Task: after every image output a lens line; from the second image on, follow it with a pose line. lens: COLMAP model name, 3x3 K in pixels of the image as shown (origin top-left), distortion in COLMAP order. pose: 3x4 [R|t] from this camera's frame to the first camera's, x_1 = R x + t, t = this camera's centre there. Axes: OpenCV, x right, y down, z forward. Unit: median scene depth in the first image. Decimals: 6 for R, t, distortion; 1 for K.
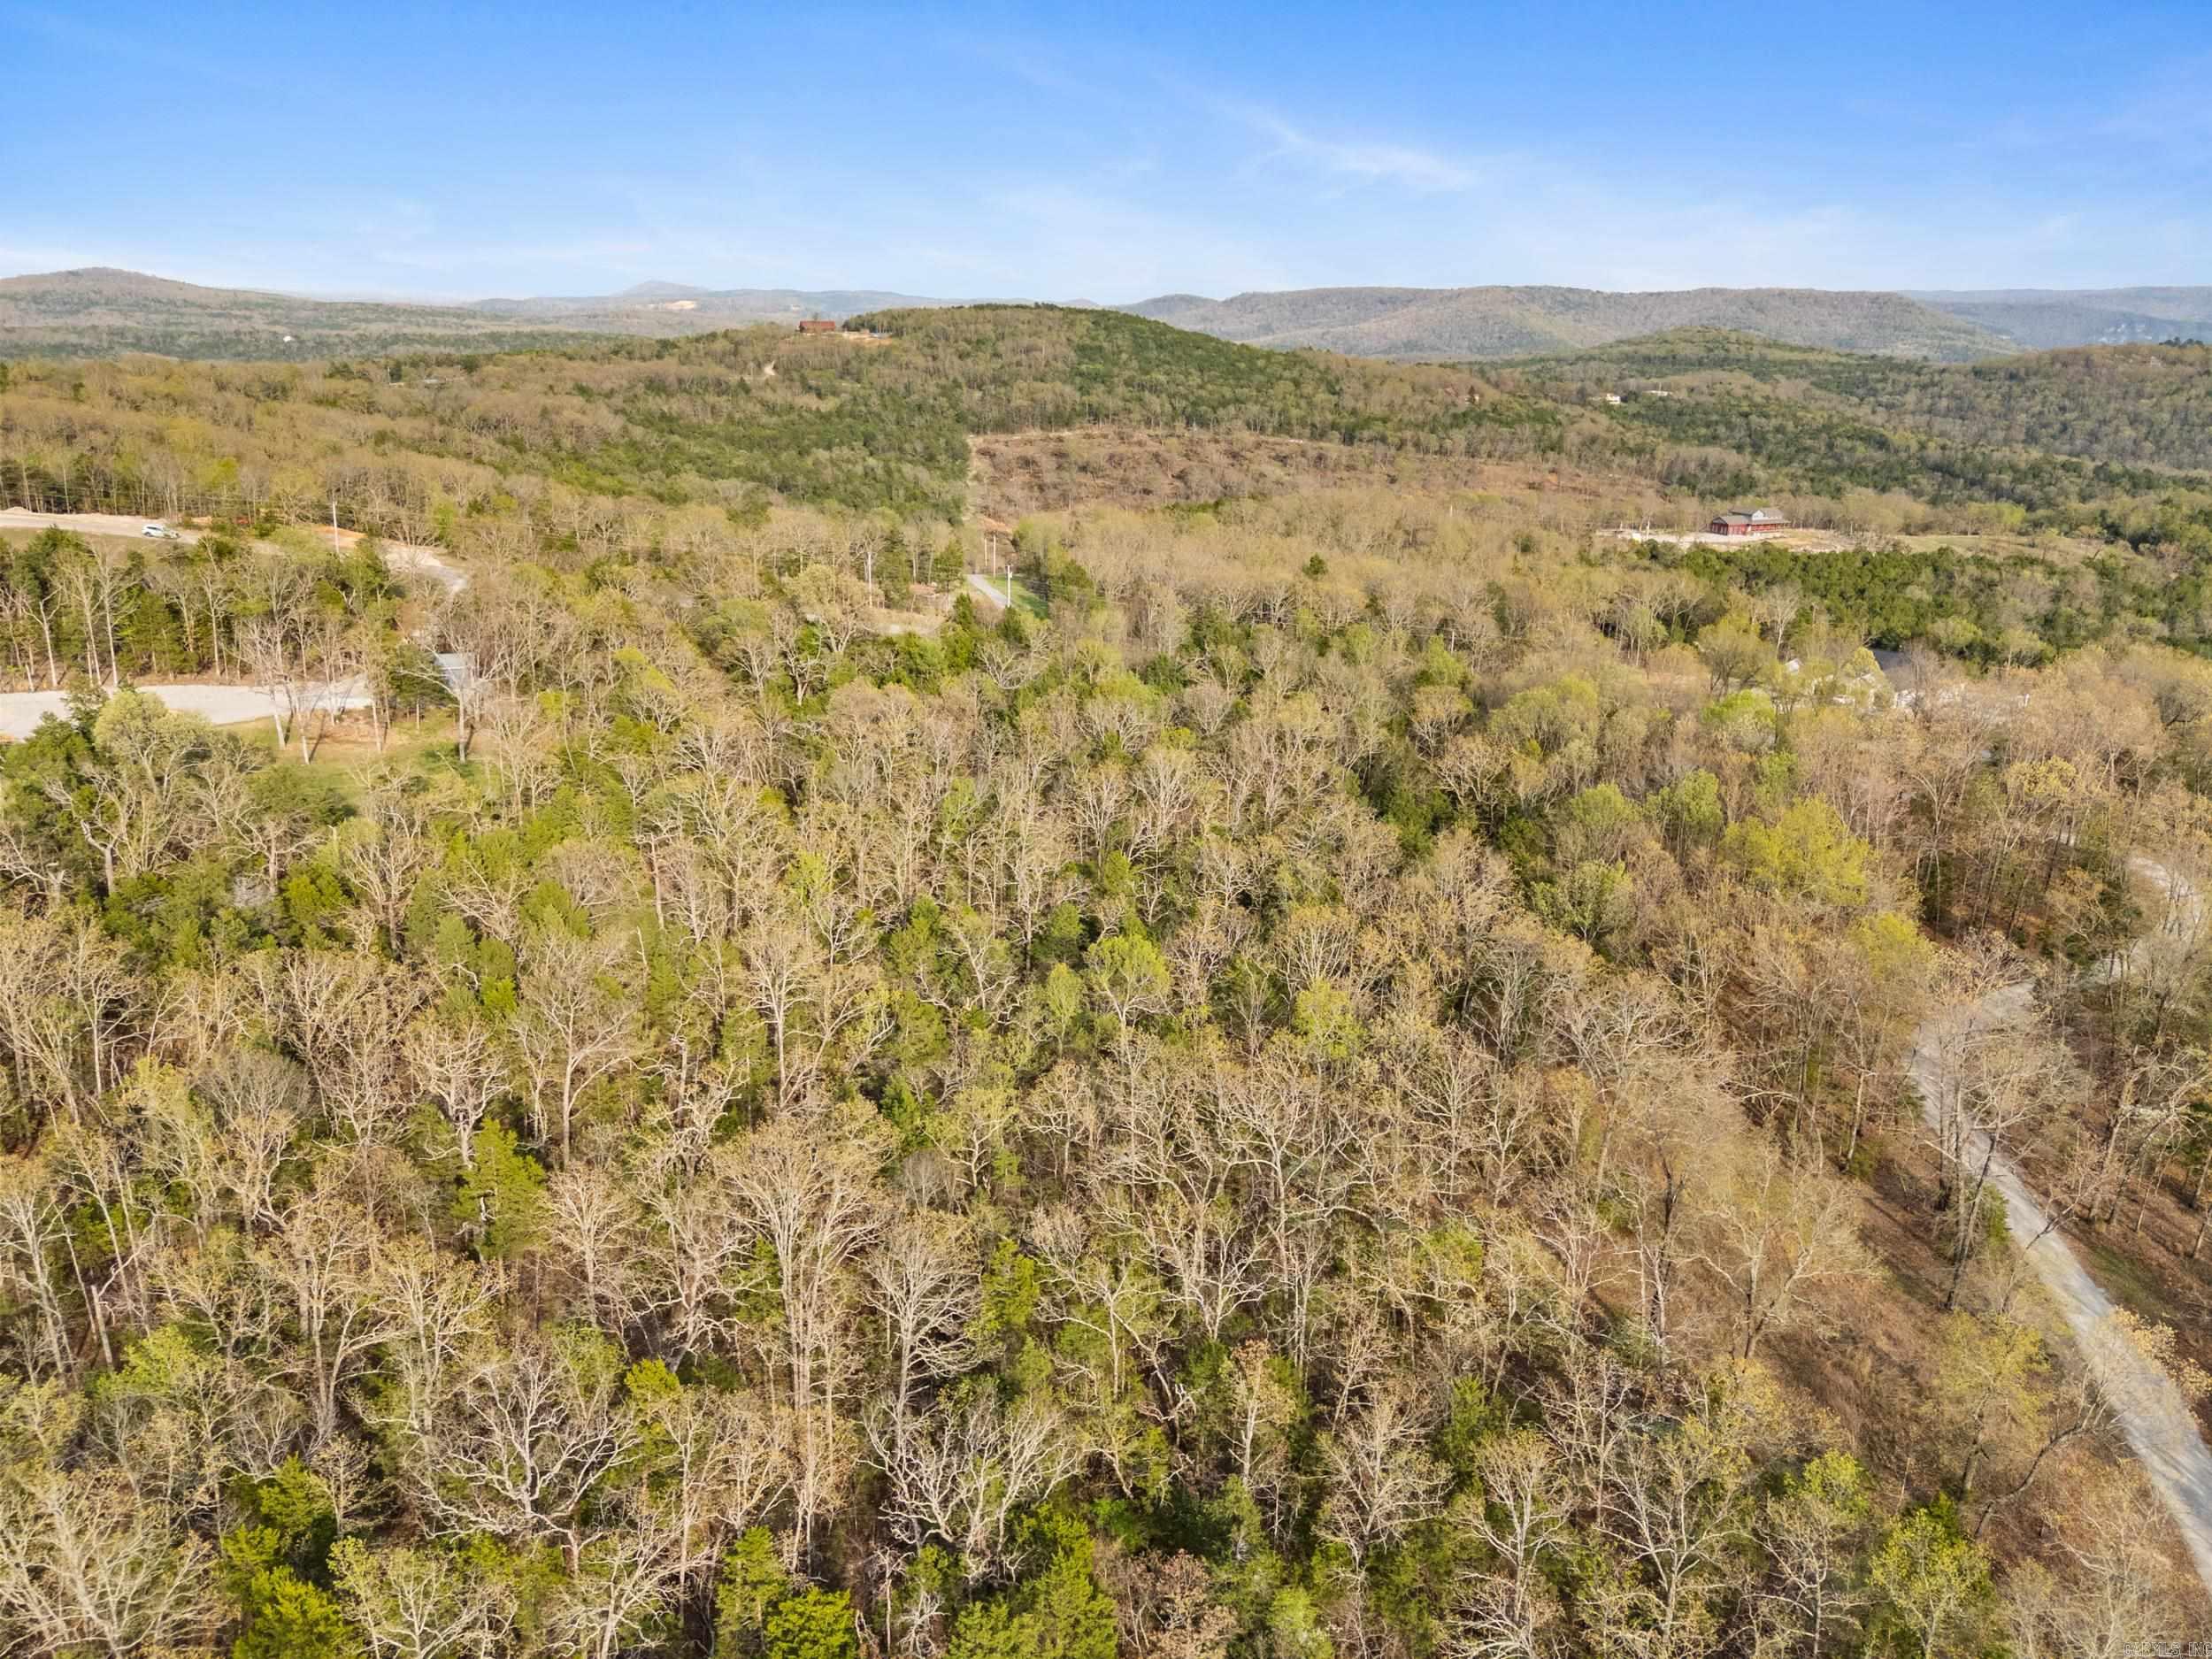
lens RADIAL K [[1634.4, 0, 1097.8], [0, 1634.4, 818.7], [0, 0, 1]] dist [0.071025, -0.062675]
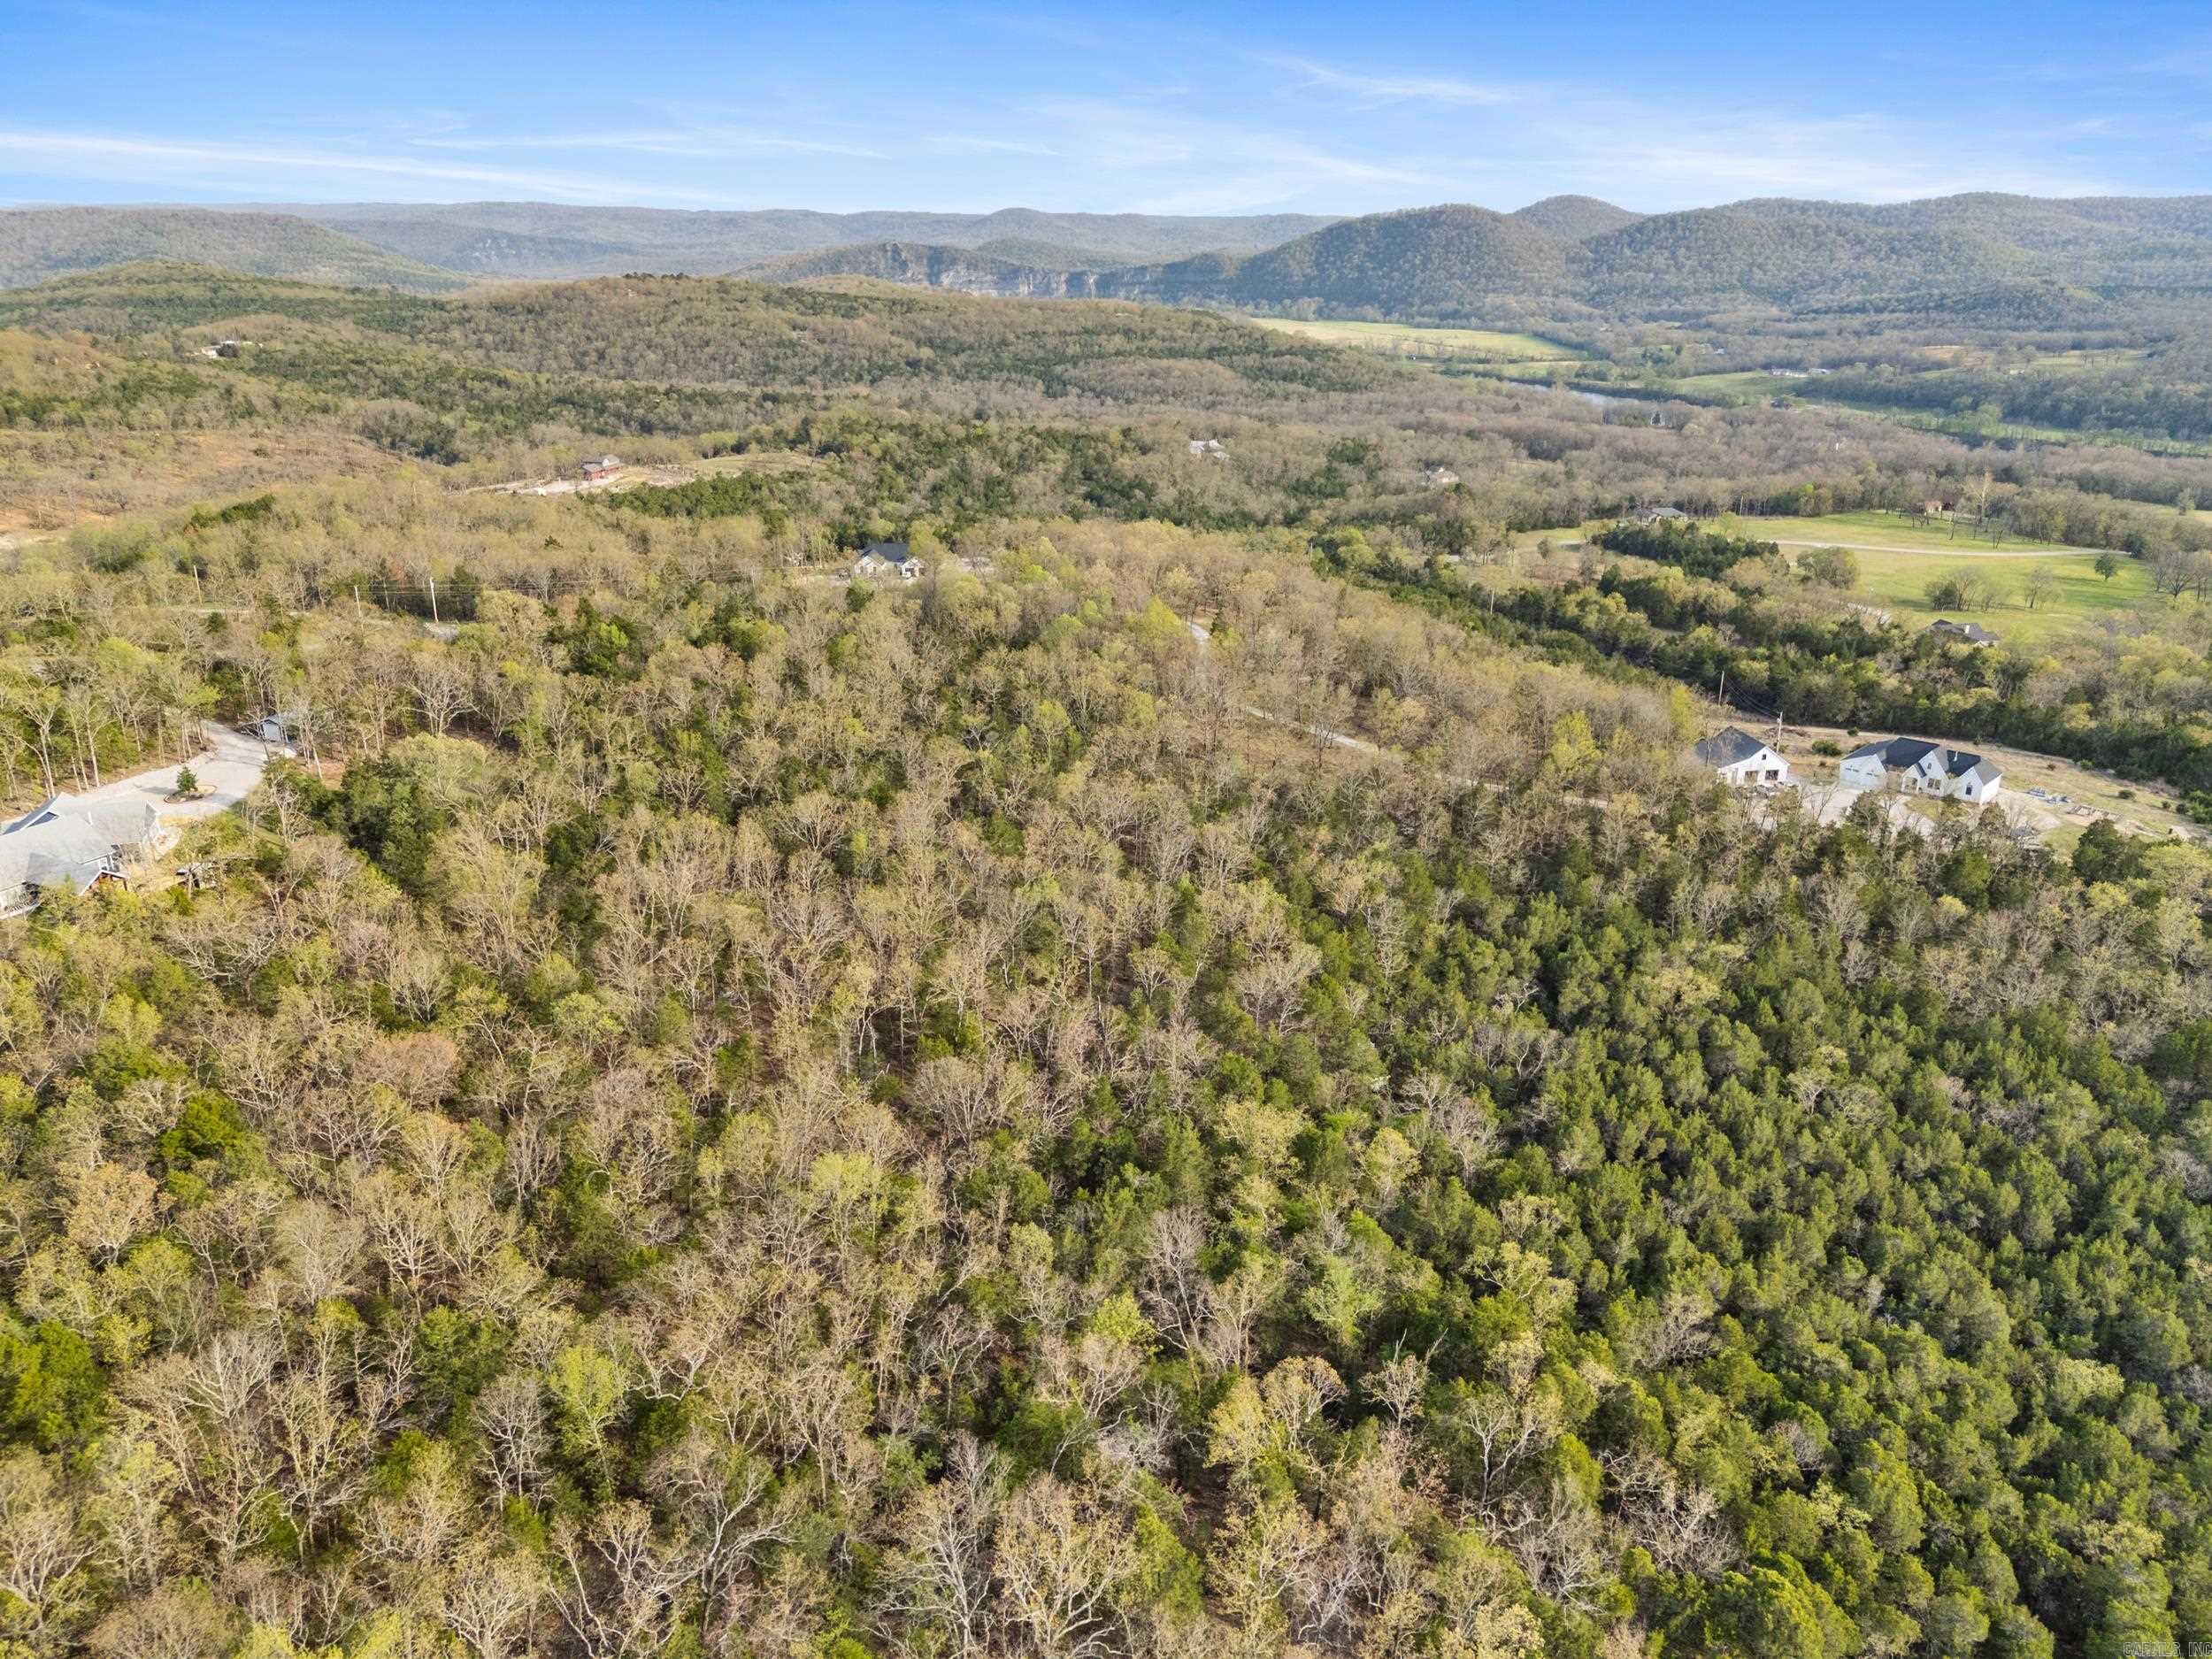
lens RADIAL K [[1634.4, 0, 1097.8], [0, 1634.4, 818.7], [0, 0, 1]] dist [0.071025, -0.062675]
pose [[0.639762, -0.277650, 0.716669, -0.162995], [0.243894, 0.957613, 0.153275, -0.010664], [-0.728849, 0.076732, 0.680362, -0.056663]]
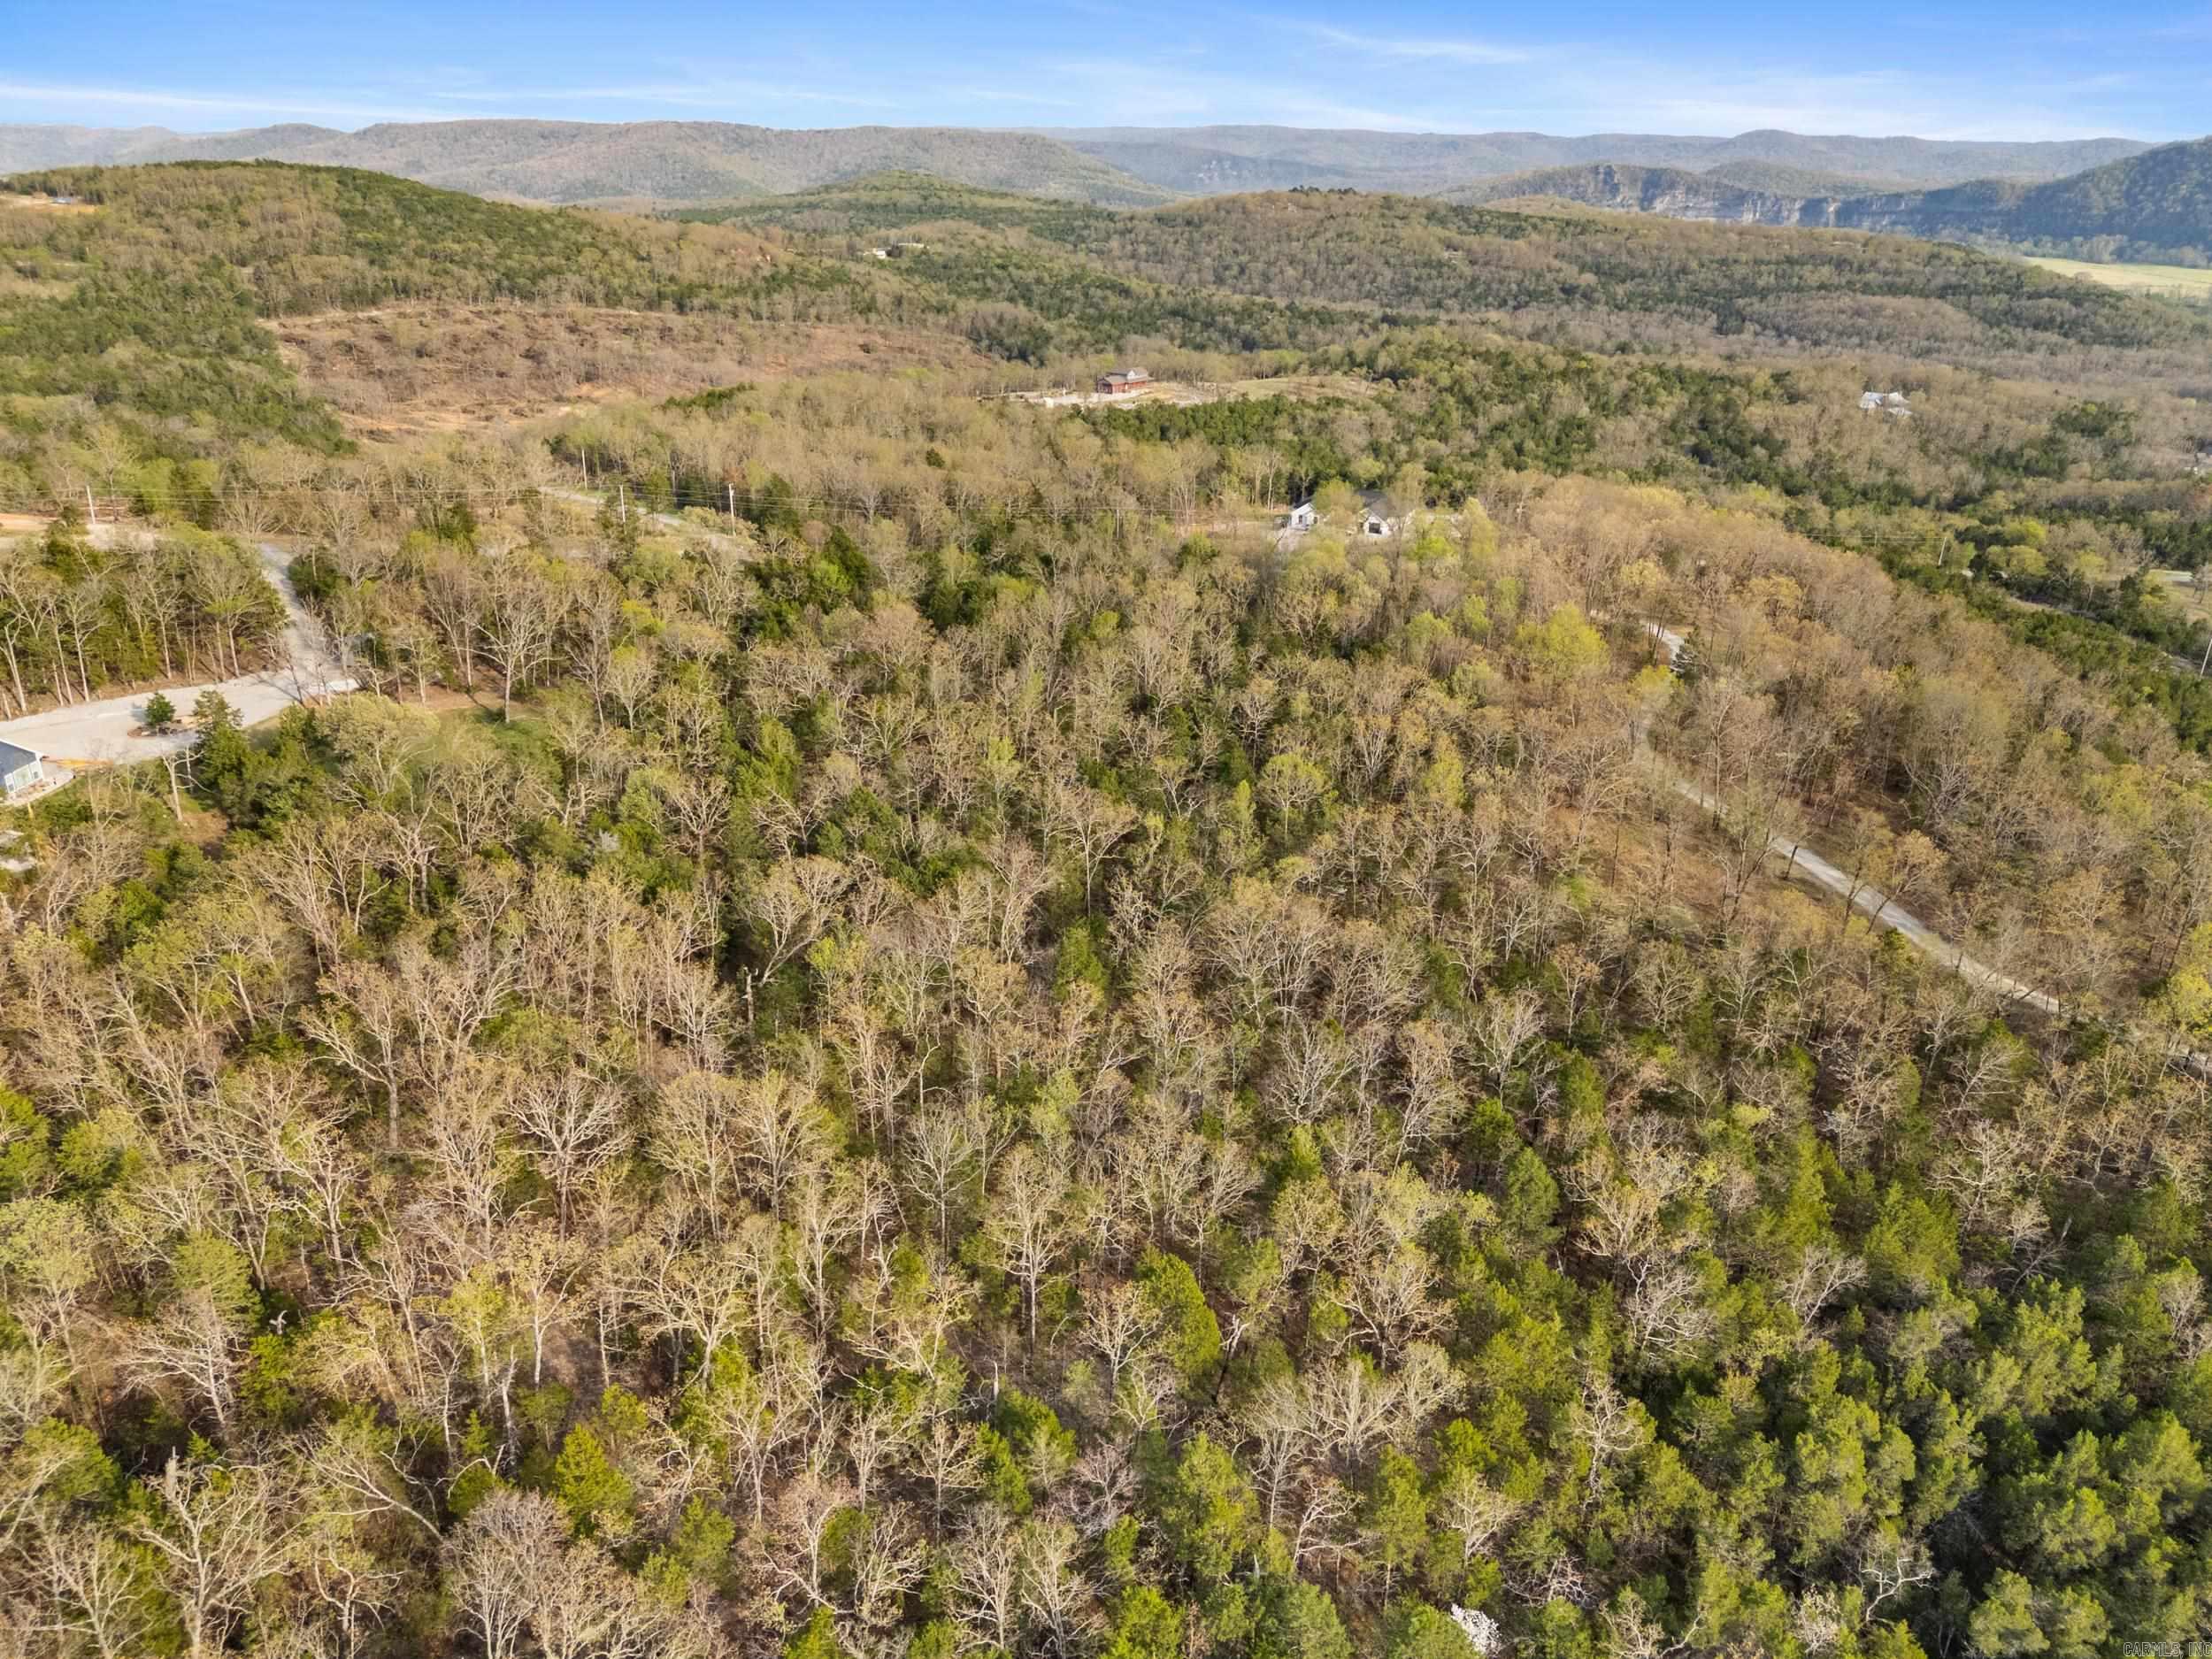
lens RADIAL K [[1634.4, 0, 1097.8], [0, 1634.4, 818.7], [0, 0, 1]] dist [0.071025, -0.062675]
pose [[0.890665, -0.176726, 0.418908, -0.077492], [0.139014, 0.983093, 0.119174, -0.007462], [-0.432887, -0.047910, 0.900174, -0.024883]]
